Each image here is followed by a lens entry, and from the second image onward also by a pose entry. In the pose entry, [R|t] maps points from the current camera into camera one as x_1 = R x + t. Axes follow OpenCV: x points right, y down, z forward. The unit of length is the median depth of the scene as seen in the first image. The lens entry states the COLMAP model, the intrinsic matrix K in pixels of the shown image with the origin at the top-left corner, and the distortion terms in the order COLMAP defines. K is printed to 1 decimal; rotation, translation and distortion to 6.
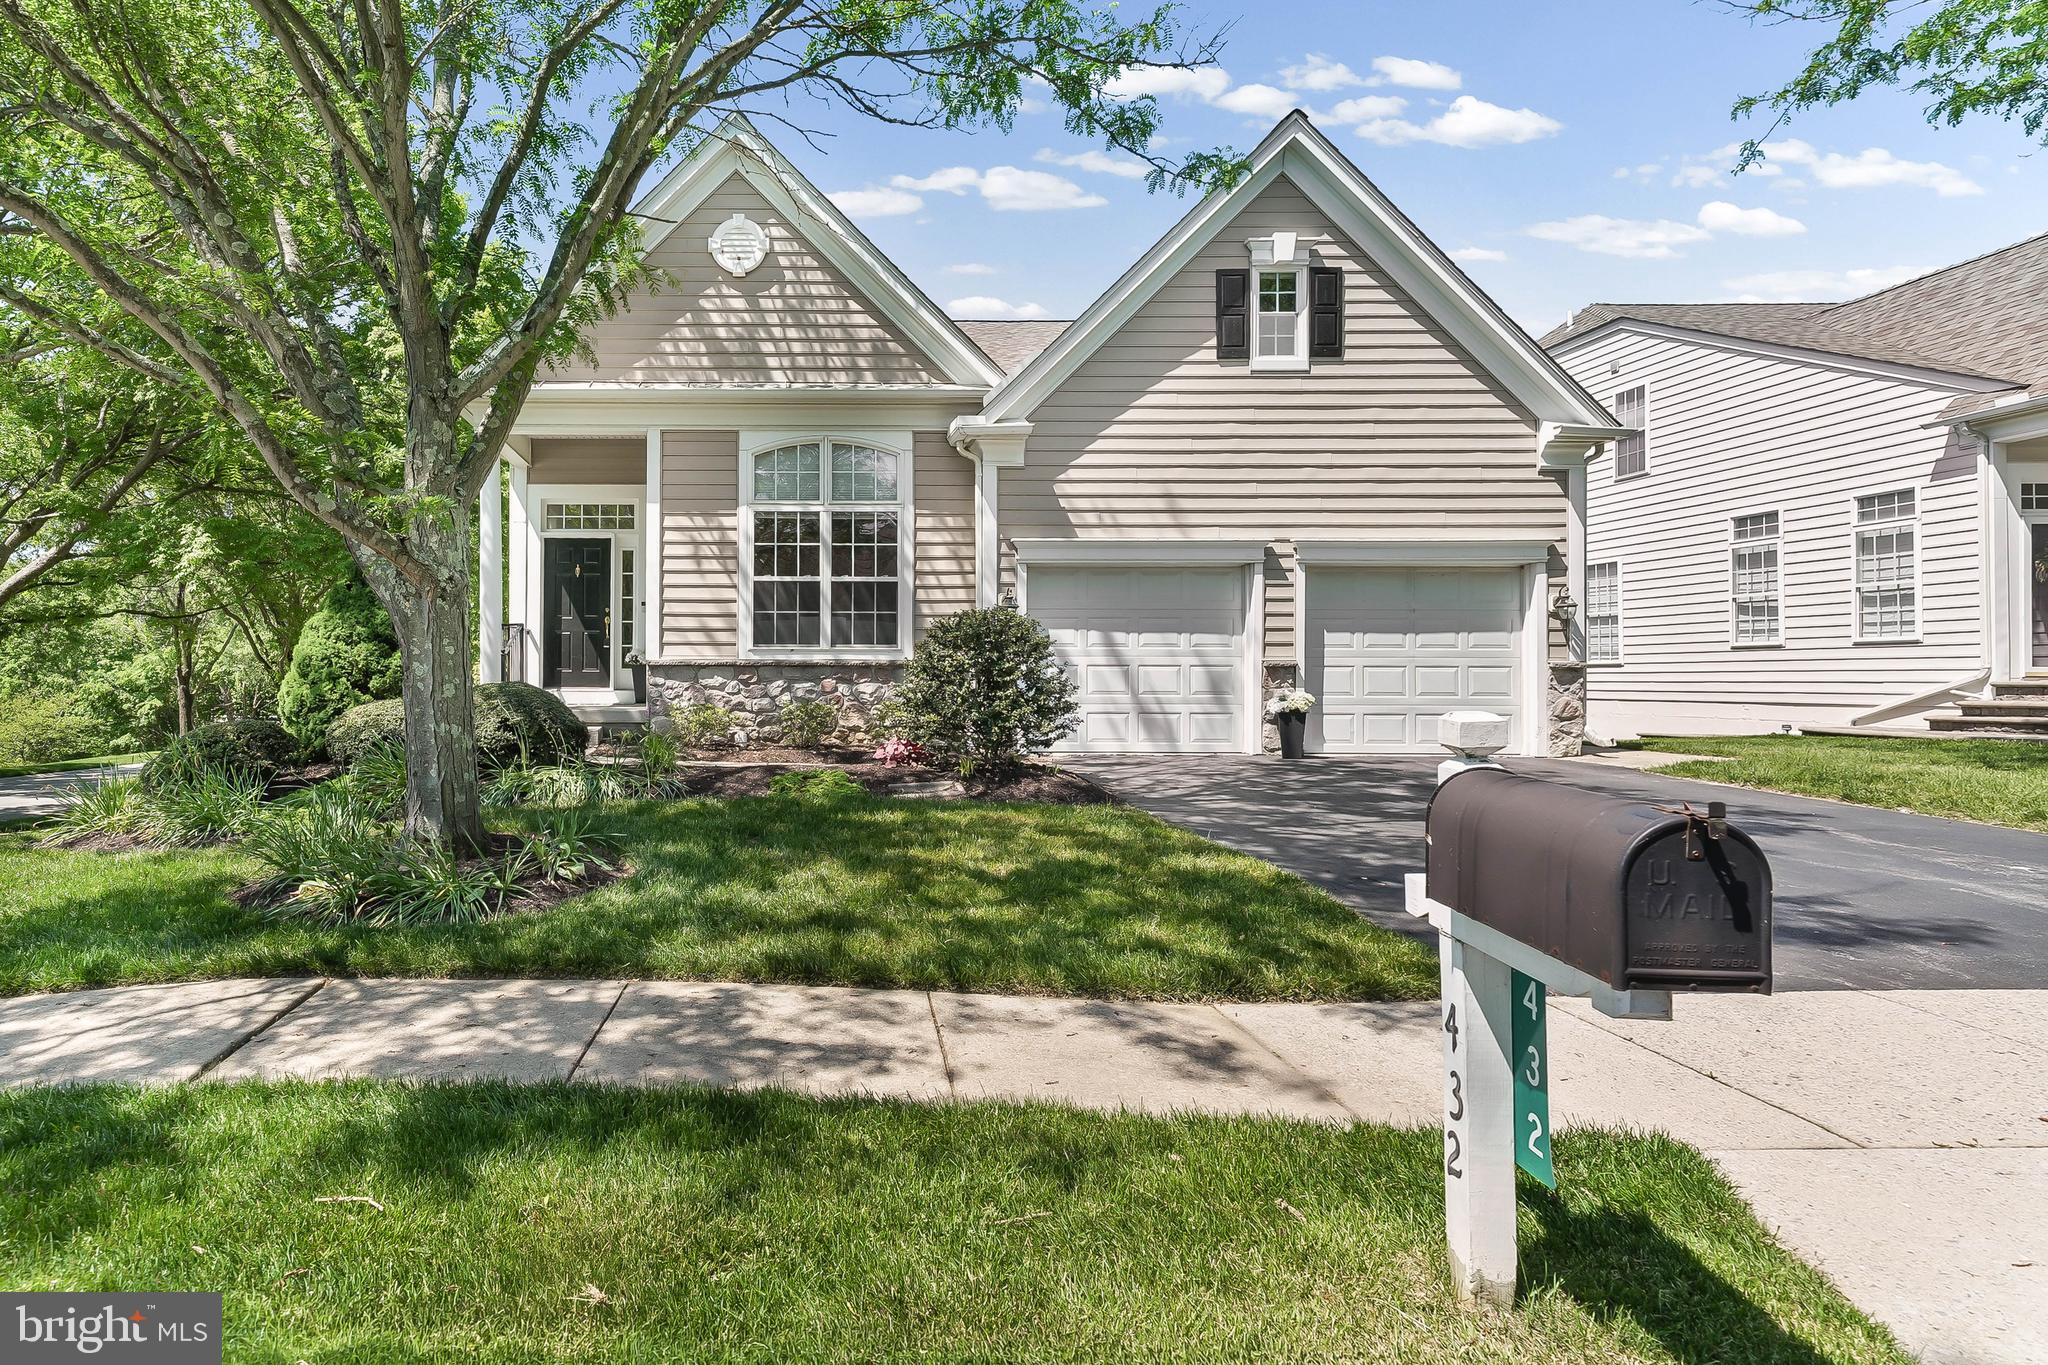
lens RADIAL K [[1013.5, 0, 1024.0], [0, 1013.5, 682.5], [0, 0, 1]] dist [0.020963, -0.000320]
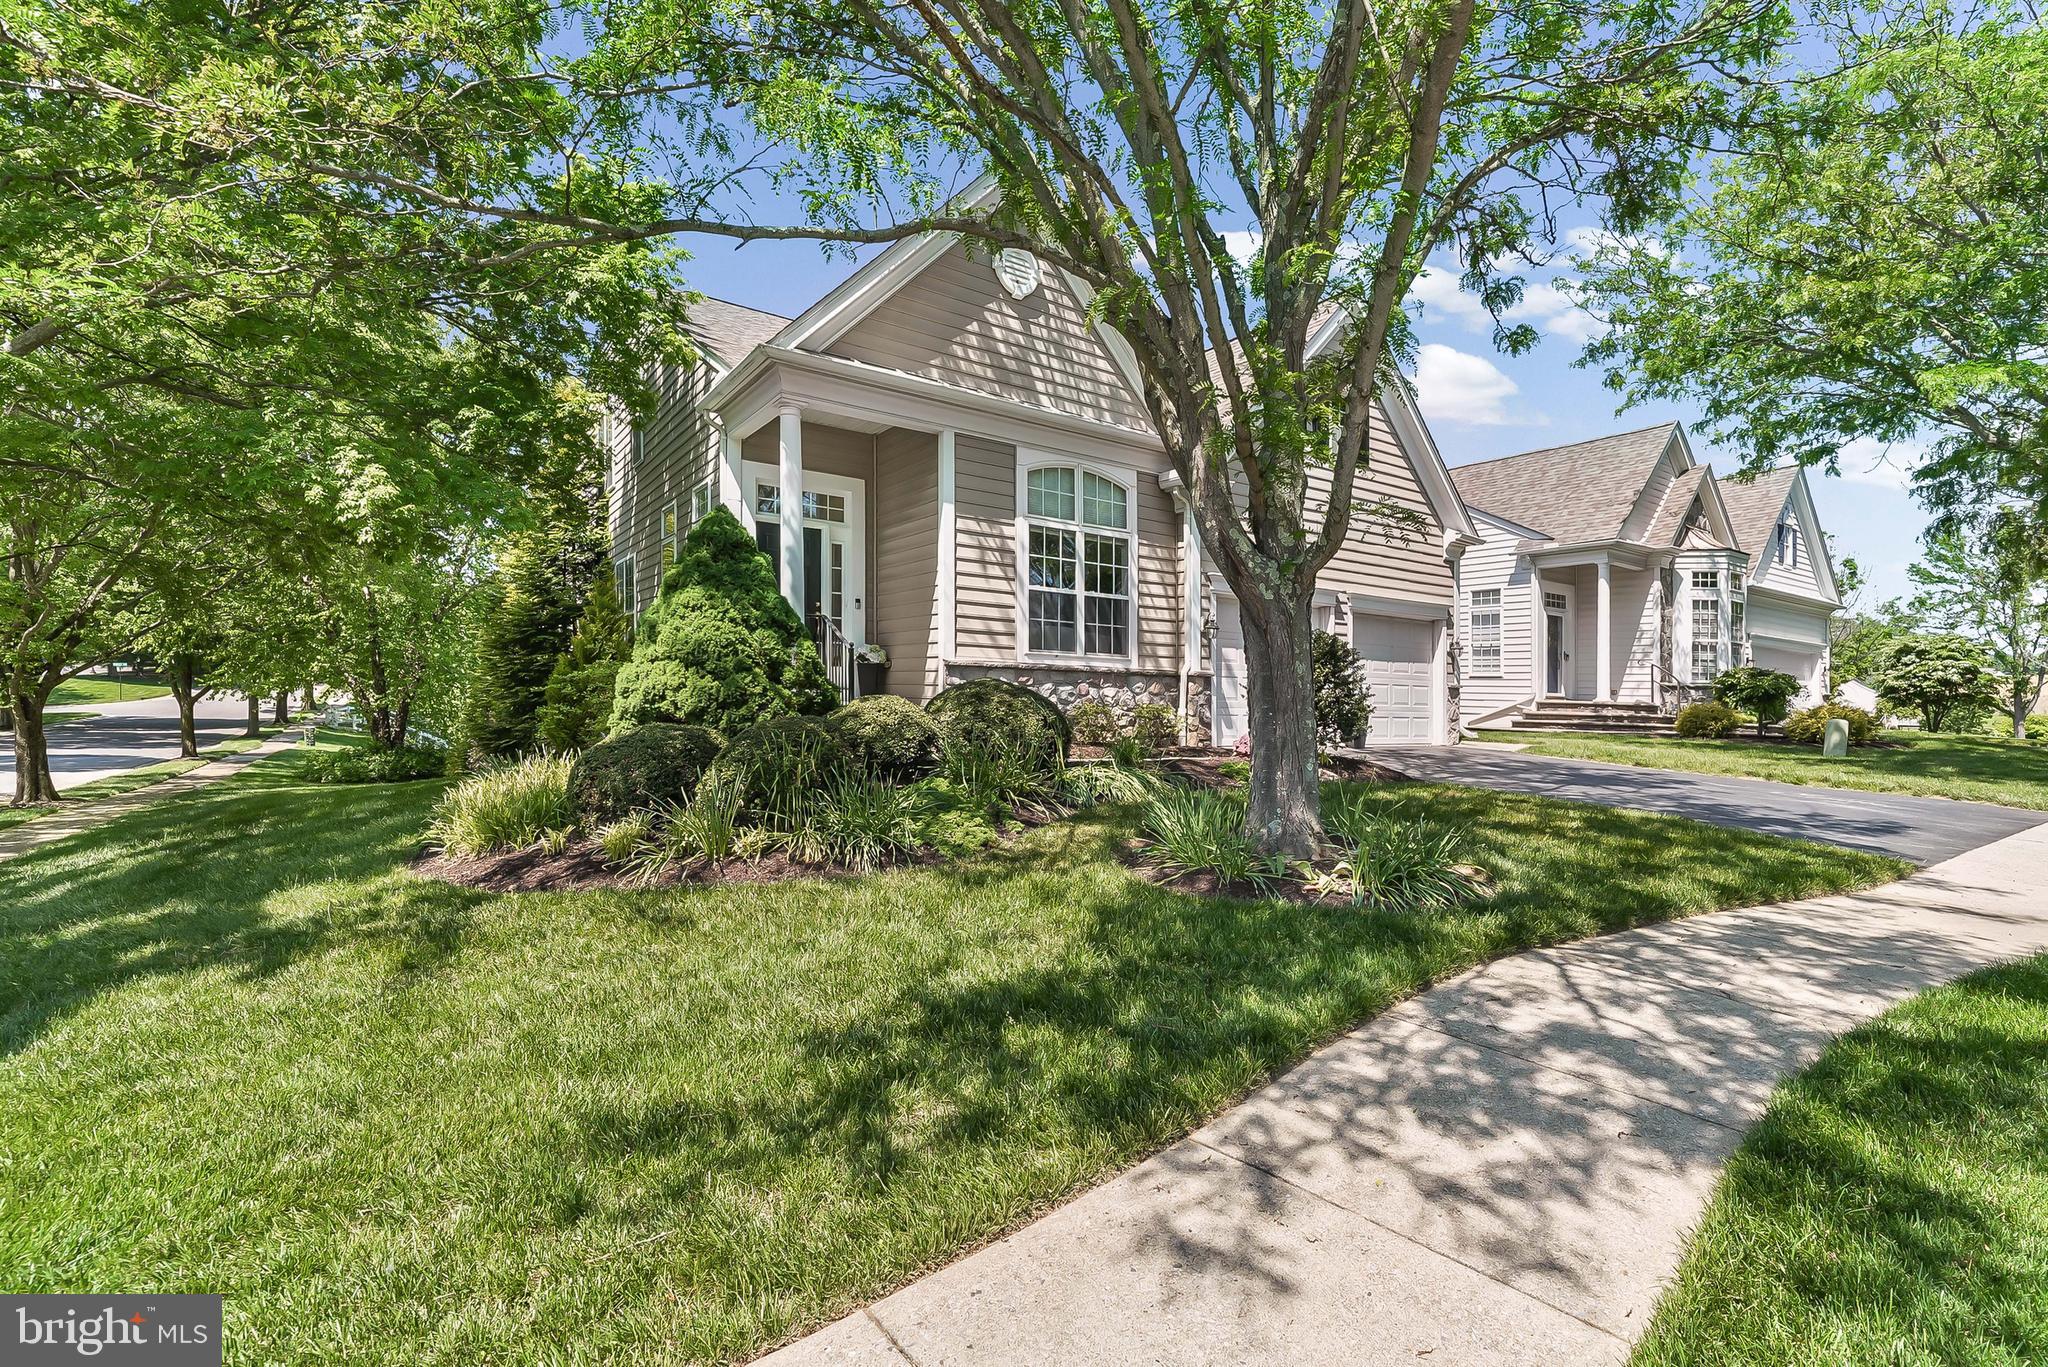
lens RADIAL K [[894.4, 0, 899.8], [0, 894.4, 708.1], [0, 0, 1]] dist [0.000737, 0.000147]
pose [[0.848505, 0.010175, 0.529090, -0.880319], [-0.020418, 0.999700, 0.013518, 0.014570], [-0.528794, -0.022272, 0.848458, 0.273380]]
